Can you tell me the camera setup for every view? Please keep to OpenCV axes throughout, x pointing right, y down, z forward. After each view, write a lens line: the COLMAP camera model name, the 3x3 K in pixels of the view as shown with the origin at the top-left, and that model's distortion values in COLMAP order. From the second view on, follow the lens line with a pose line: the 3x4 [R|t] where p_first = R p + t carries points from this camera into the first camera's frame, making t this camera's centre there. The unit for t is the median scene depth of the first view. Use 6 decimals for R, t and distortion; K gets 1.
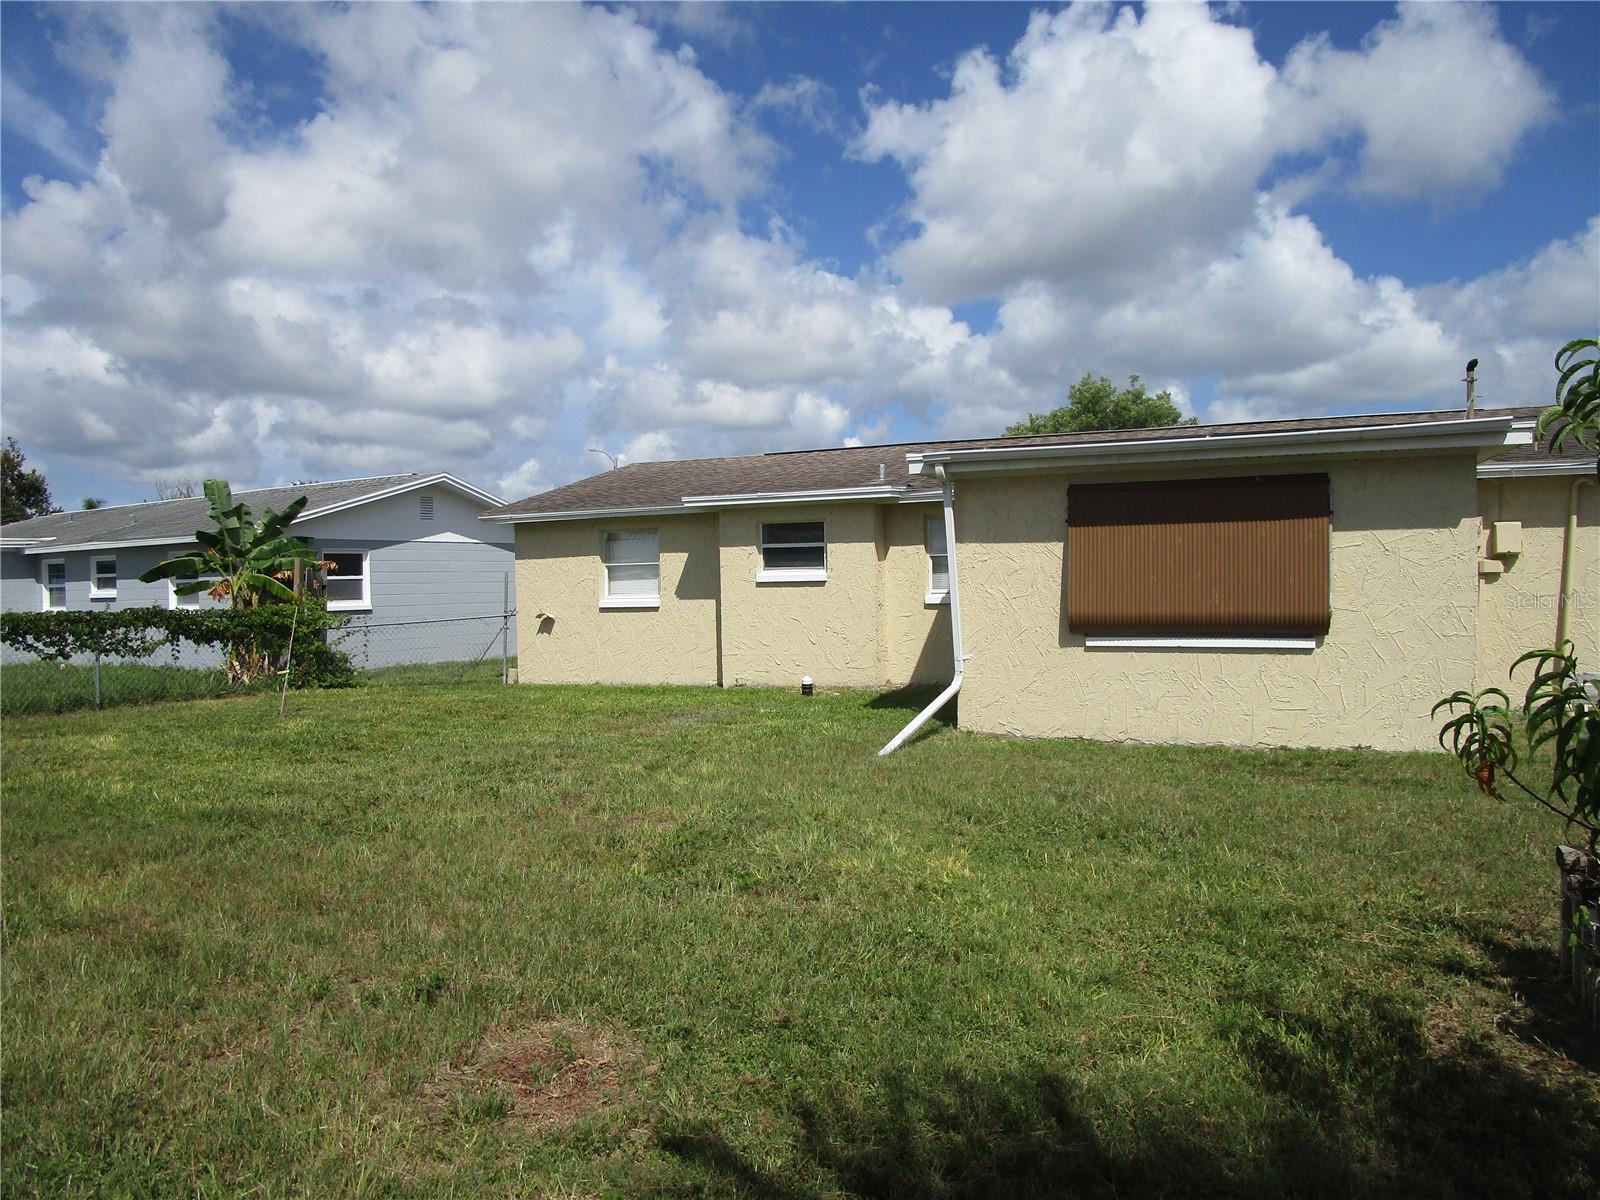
lens RADIAL K [[1219.5, 0, 776.3], [0, 1219.5, 618.9], [0, 0, 1]] dist [-0.008178, -0.001537]
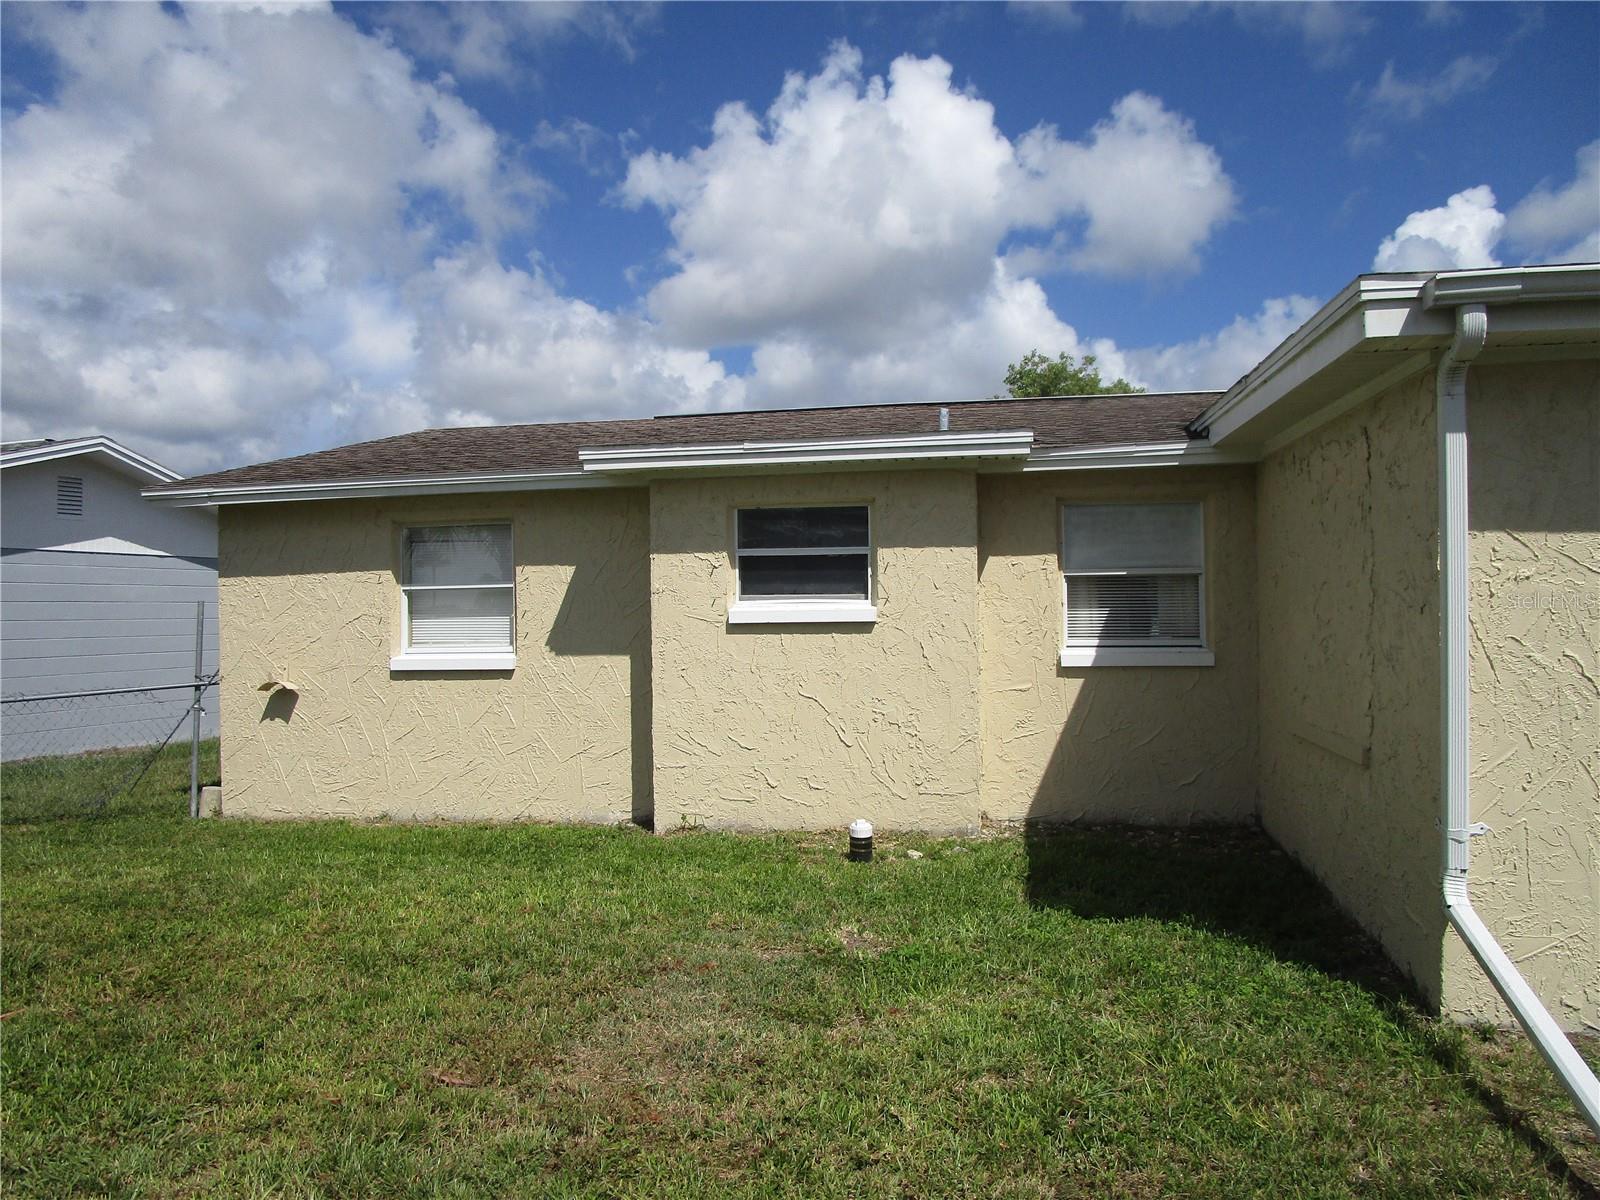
lens RADIAL K [[1133.7, 0, 800.0], [0, 1133.7, 600.0], [0, 0, 1]] dist [-0.033791, 0.006998]
pose [[0.970436, 0.006690, 0.241265, -0.025411], [0.003490, 0.999122, -0.041740, -0.005107], [-0.241332, 0.041348, 0.969561, 0.135434]]
